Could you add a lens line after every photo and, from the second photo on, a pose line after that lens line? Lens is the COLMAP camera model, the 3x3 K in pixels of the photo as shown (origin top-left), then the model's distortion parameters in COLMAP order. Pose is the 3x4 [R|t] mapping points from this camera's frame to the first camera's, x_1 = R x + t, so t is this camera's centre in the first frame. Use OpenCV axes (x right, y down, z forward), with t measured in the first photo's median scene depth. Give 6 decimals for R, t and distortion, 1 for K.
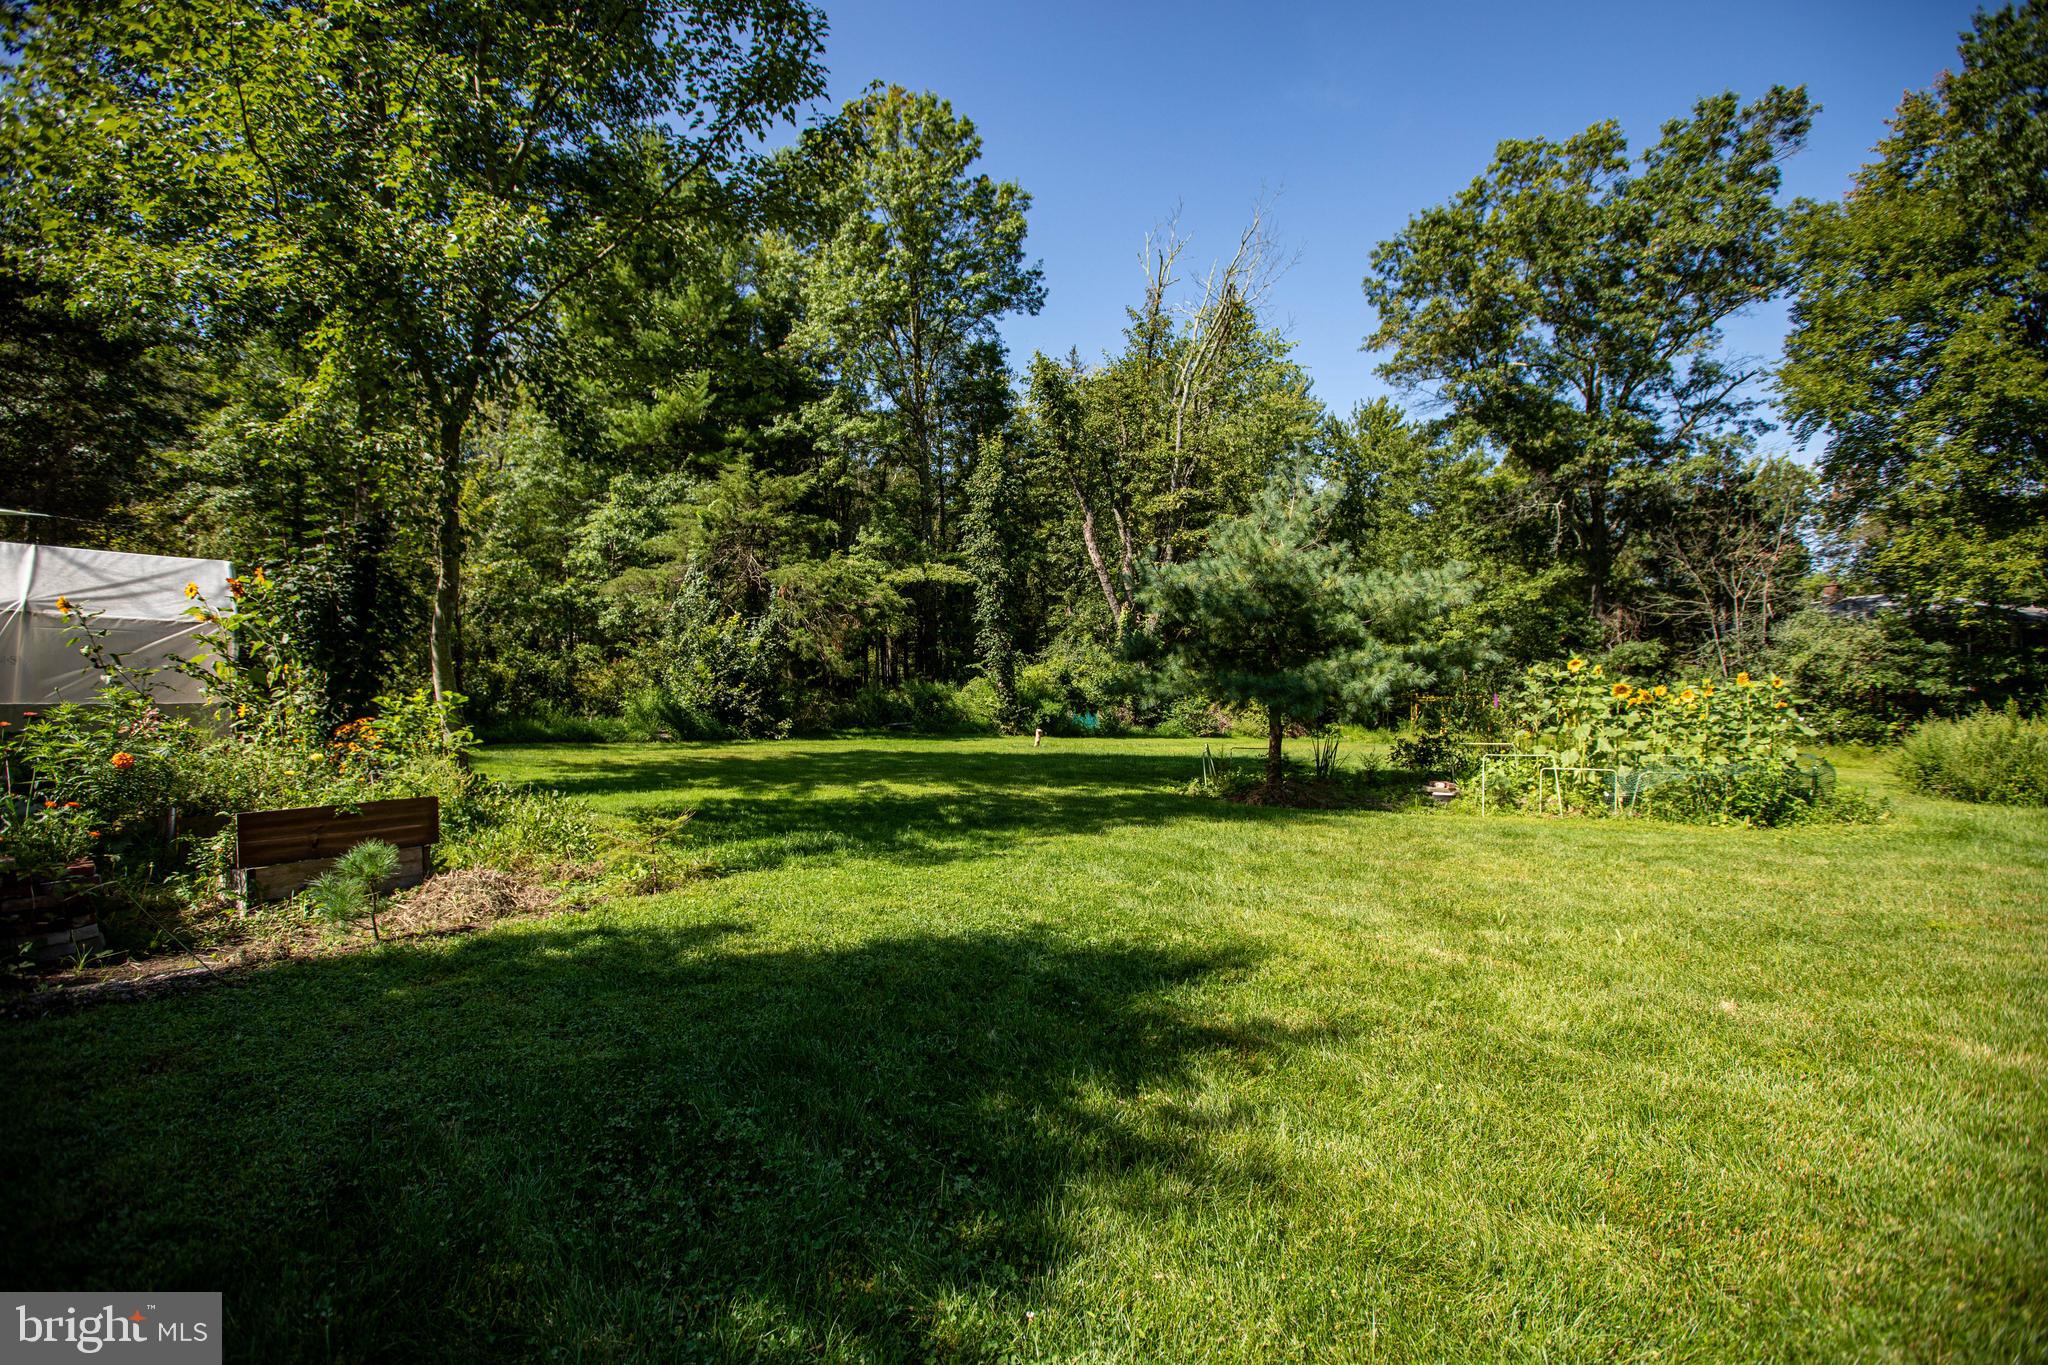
lens RADIAL K [[947.9, 0, 1015.6], [0, 947.9, 676.4], [0, 0, 1]] dist [-0.049058, 0.020548]
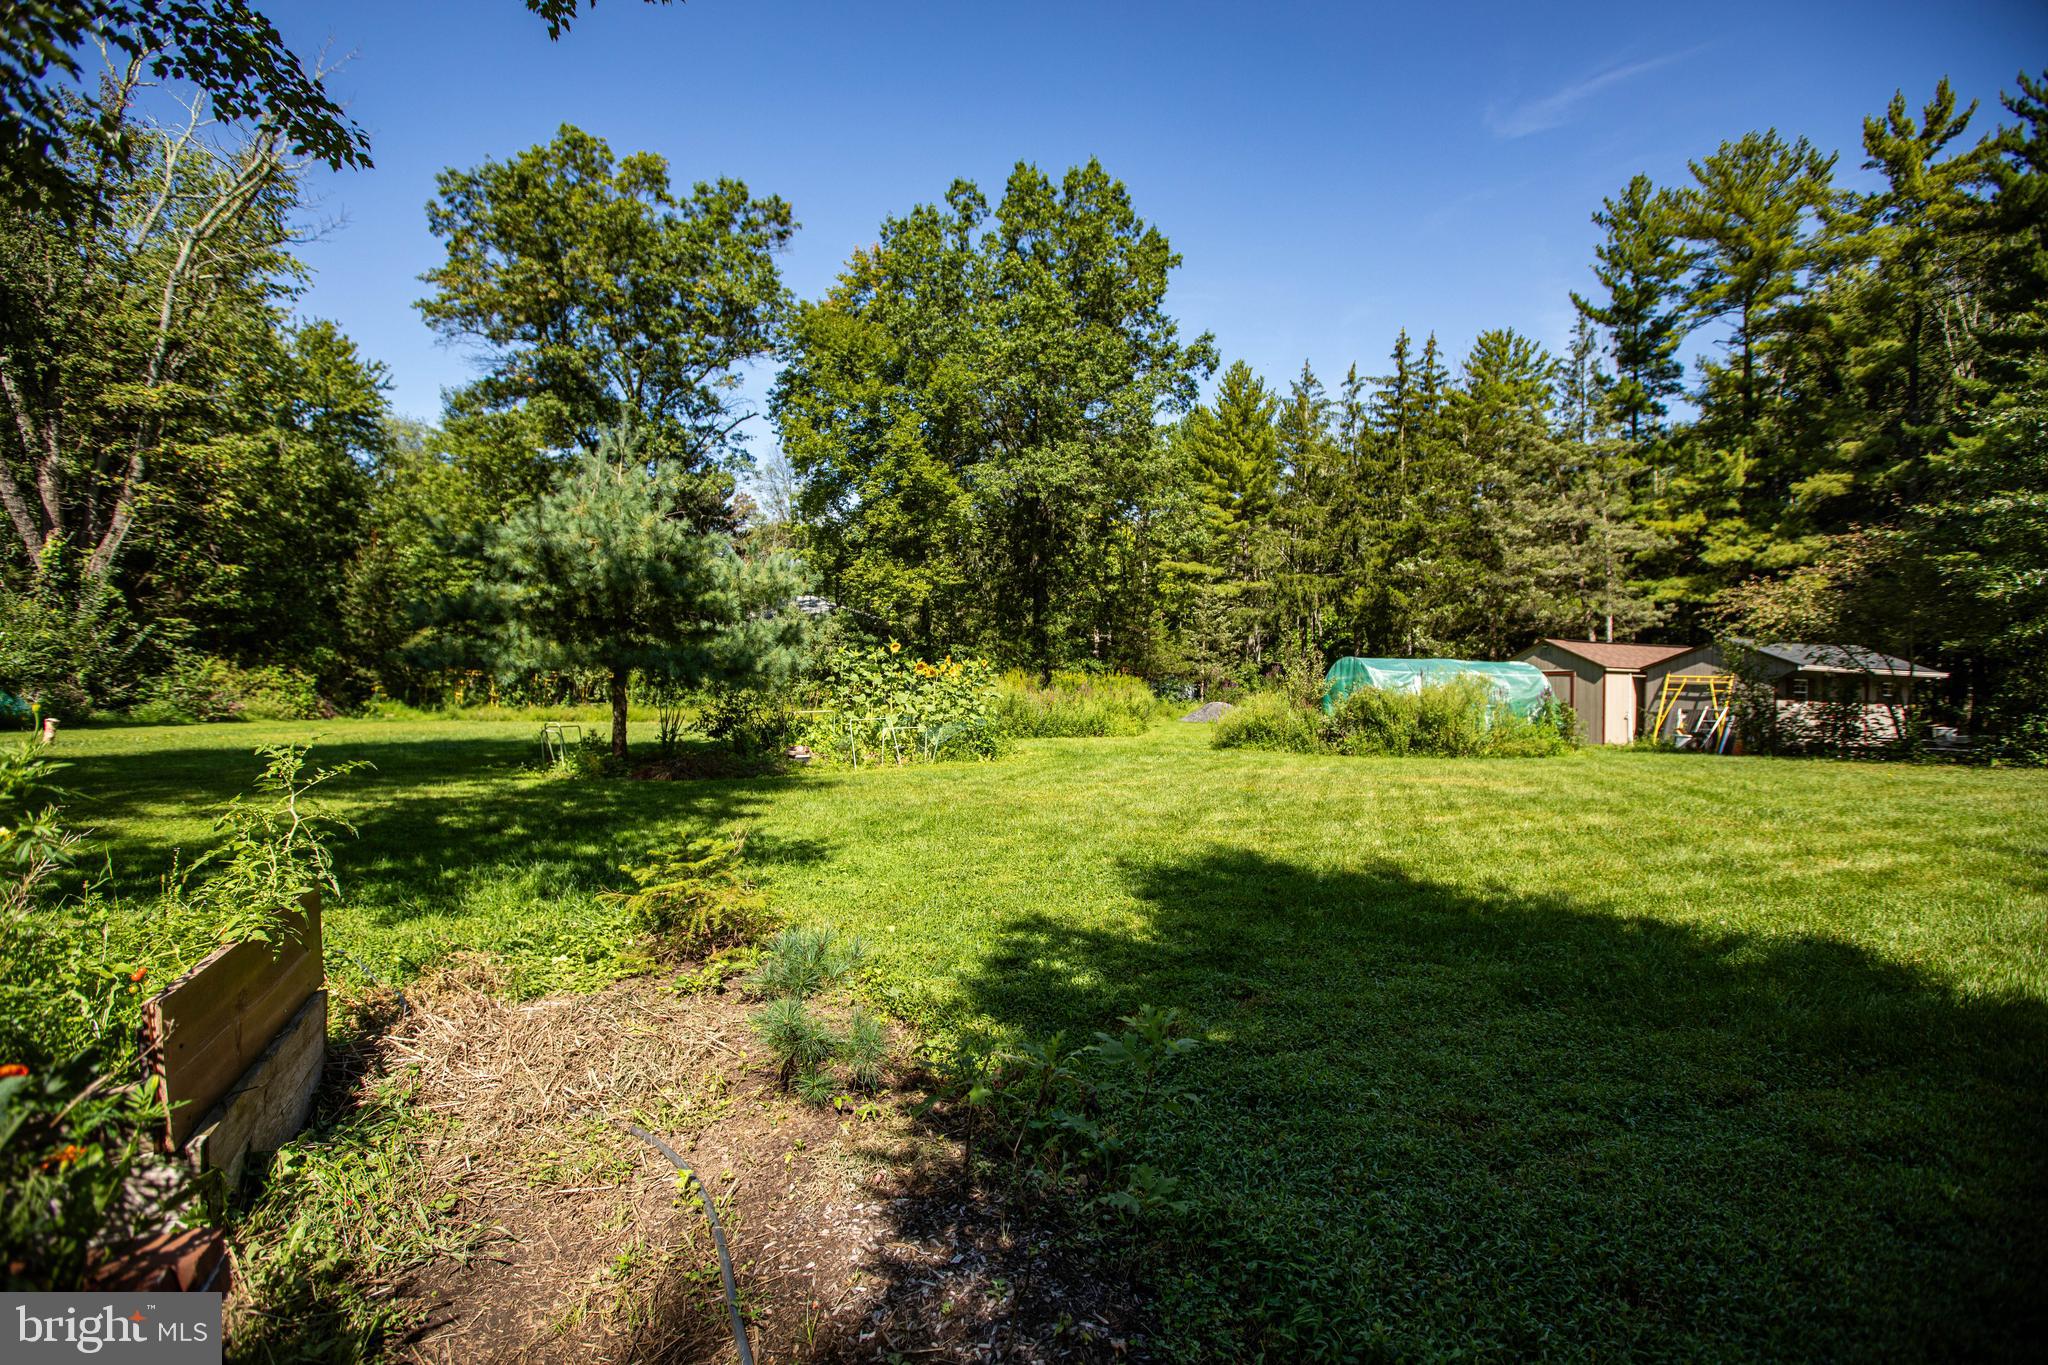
lens RADIAL K [[947.9, 0, 1015.6], [0, 947.9, 676.4], [0, 0, 1]] dist [-0.049058, 0.020548]
pose [[0.448060, -0.000921, 0.894003, -0.172286], [-0.024334, 0.999616, 0.013226, 0.002068], [-0.893672, -0.027681, 0.447866, 0.096190]]
